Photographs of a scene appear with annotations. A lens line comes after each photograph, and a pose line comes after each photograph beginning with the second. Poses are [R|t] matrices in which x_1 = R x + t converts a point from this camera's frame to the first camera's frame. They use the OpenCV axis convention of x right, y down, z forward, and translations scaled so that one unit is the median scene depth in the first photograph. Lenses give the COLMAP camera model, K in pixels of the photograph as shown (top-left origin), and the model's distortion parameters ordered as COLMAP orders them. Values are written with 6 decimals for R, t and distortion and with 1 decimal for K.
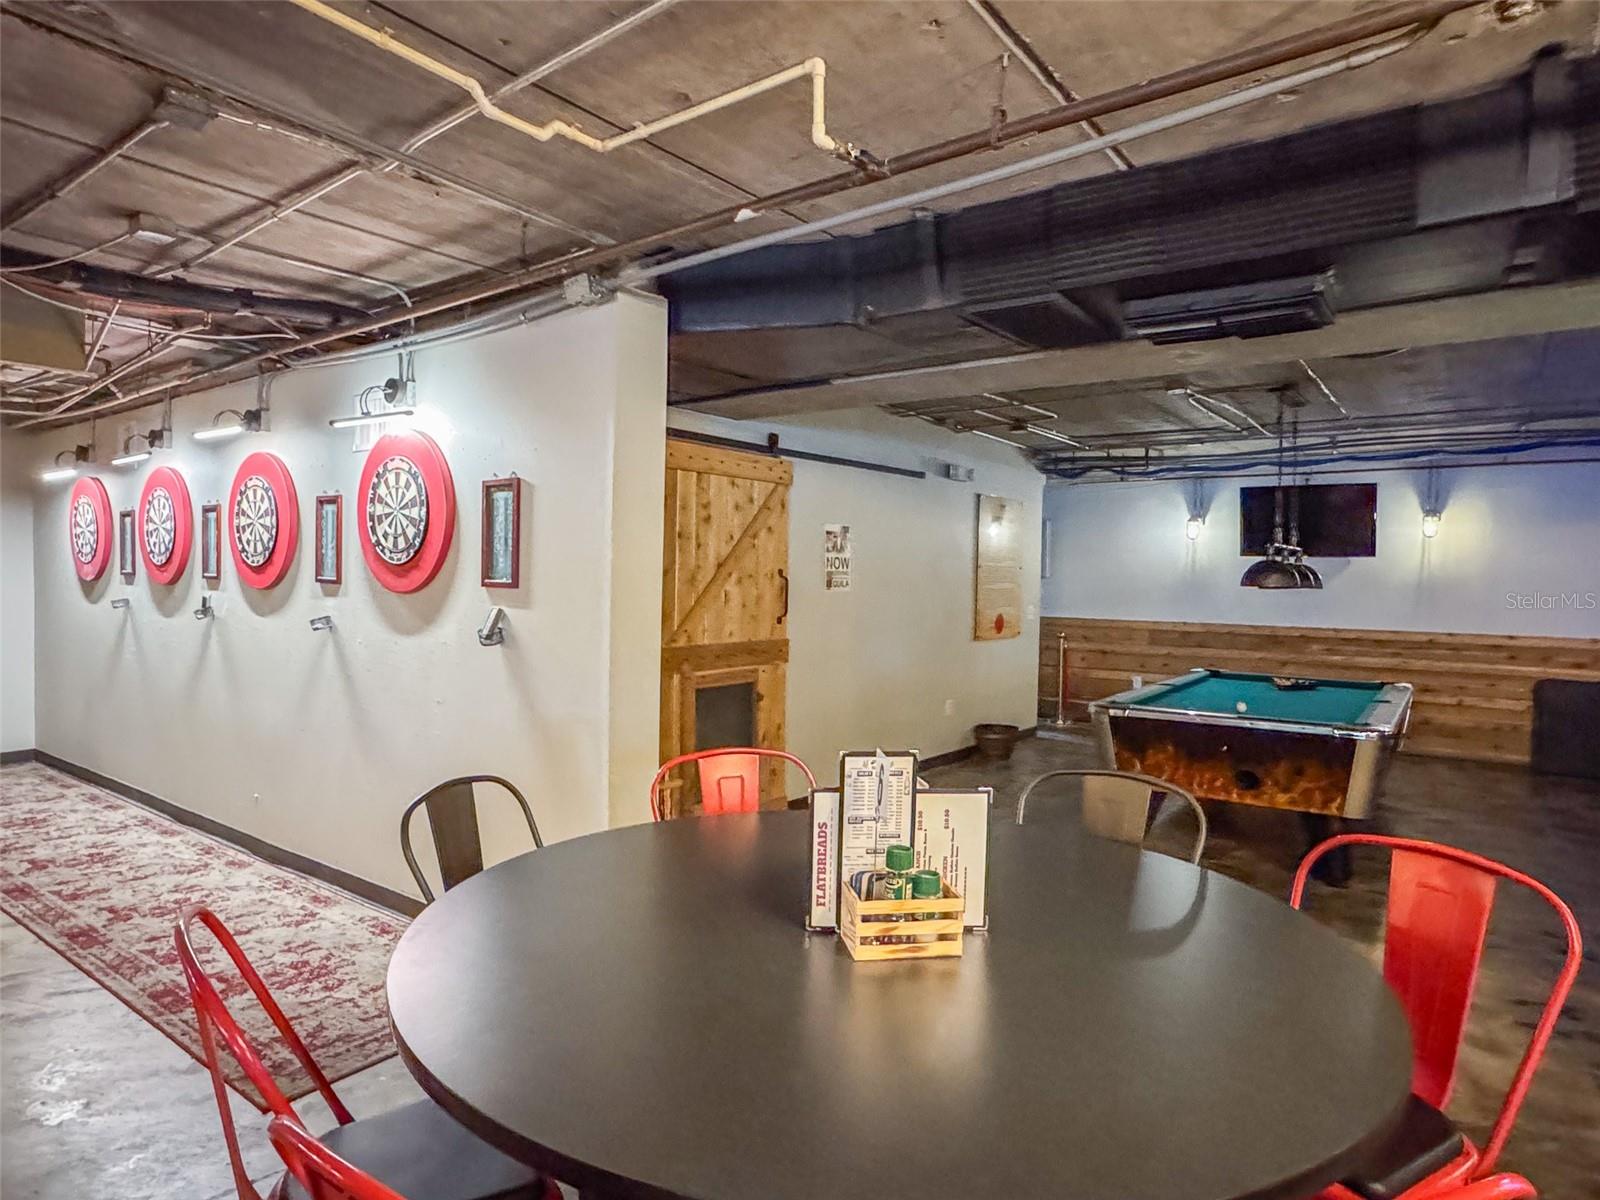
lens RADIAL K [[942.1, 0, 800.0], [0, 942.1, 600.0], [0, 0, 1]] dist [-0.082168, 0.068358]
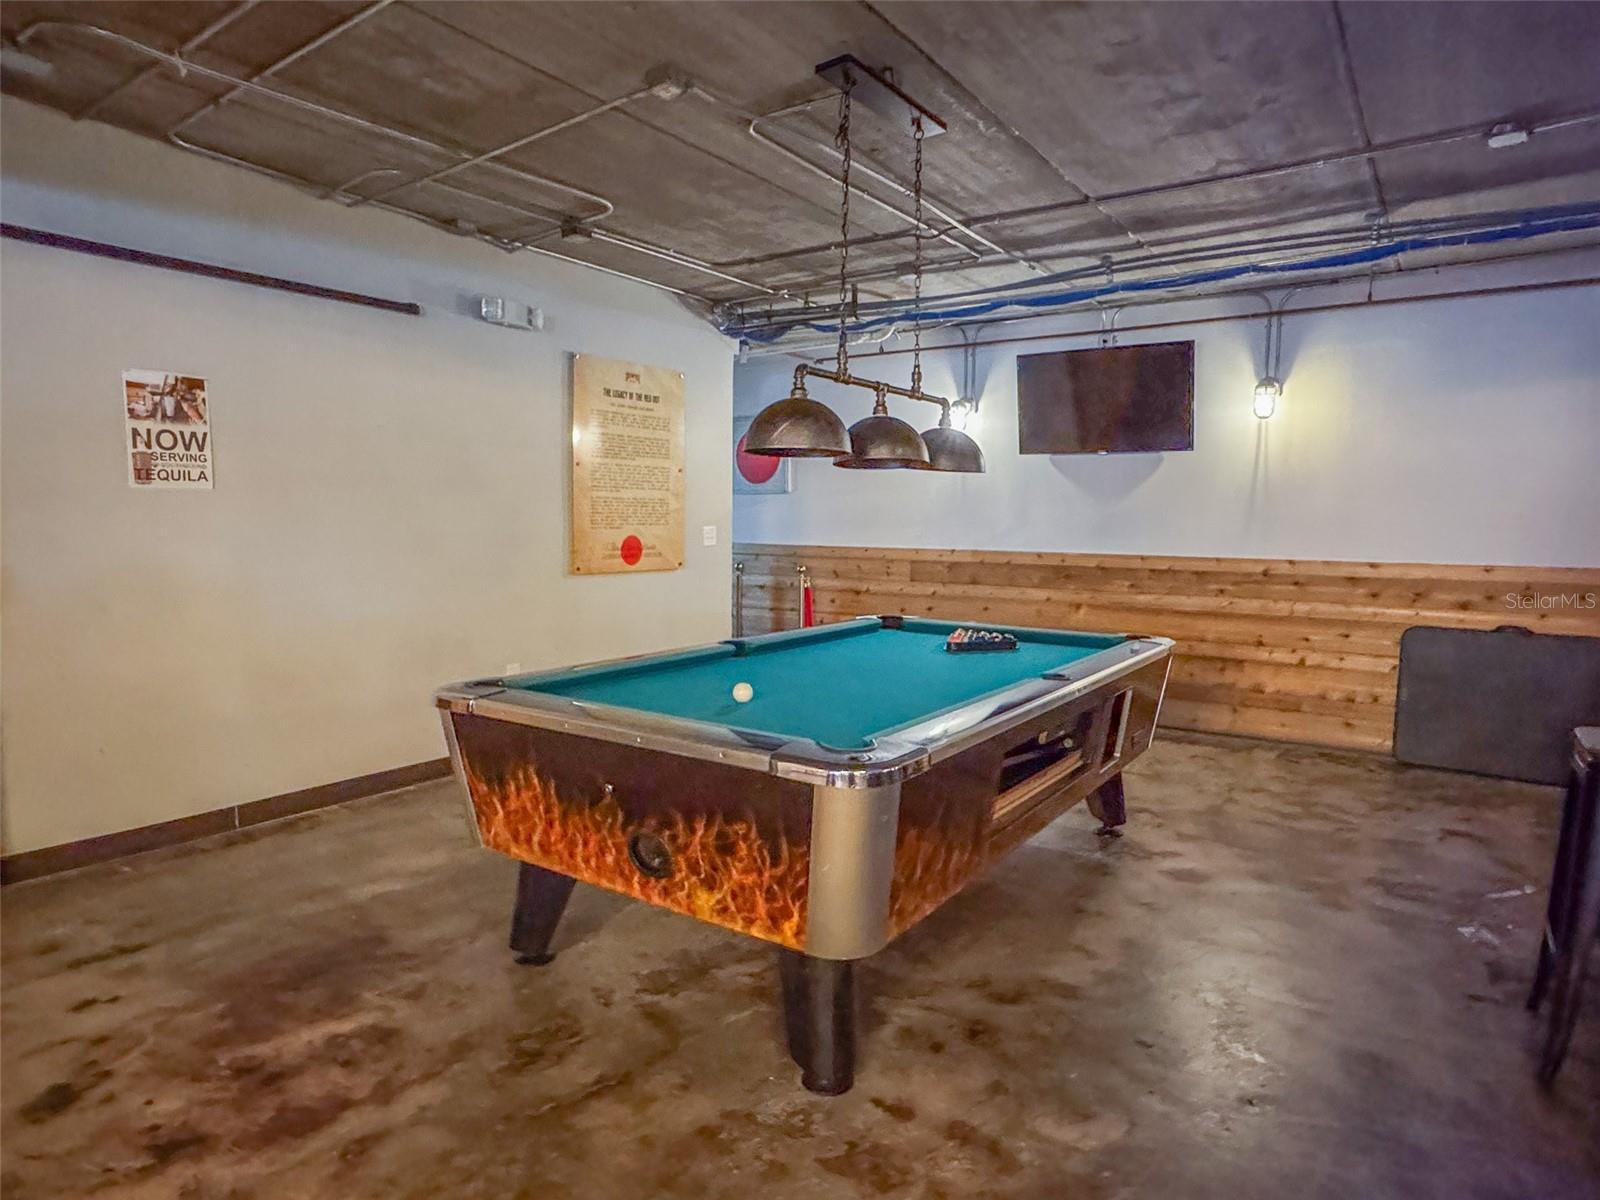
lens RADIAL K [[942.1, 0, 800.0], [0, 942.1, 600.0], [0, 0, 1]] dist [-0.082168, 0.068358]
pose [[0.999763, -0.008059, 0.020202, 0.285507], [0.006879, 0.998304, 0.057814, 0.020439], [-0.020633, -0.057661, 0.998123, 0.279245]]
